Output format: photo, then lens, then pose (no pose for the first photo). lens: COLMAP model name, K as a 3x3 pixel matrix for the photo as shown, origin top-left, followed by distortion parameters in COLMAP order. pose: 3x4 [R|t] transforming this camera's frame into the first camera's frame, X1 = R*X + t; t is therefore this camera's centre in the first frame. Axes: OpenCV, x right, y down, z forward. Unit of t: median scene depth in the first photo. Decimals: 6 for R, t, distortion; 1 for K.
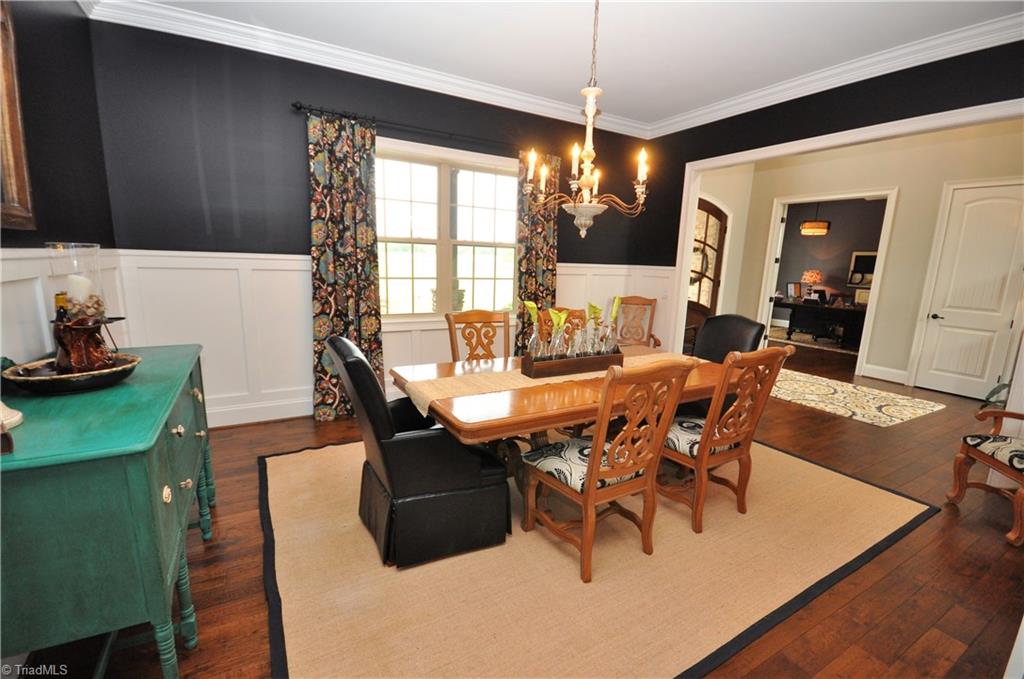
lens RADIAL K [[449.7, 0, 514.9], [0, 449.7, 345.9], [0, 0, 1]] dist [0.034251, -0.025379]
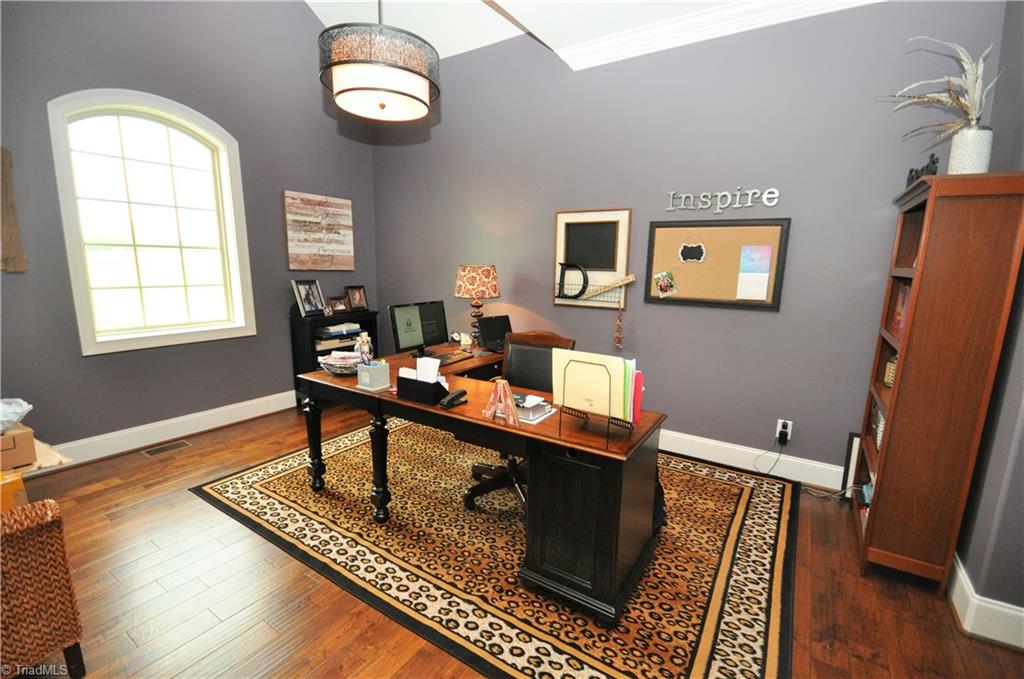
lens RADIAL K [[449.7, 0, 514.9], [0, 449.7, 345.9], [0, 0, 1]] dist [0.034251, -0.025379]
pose [[0.893877, -0.101683, 0.436630, 0.587737], [0.100087, 0.994620, 0.026728, -0.121392], [-0.436998, 0.019809, 0.899244, 0.746672]]
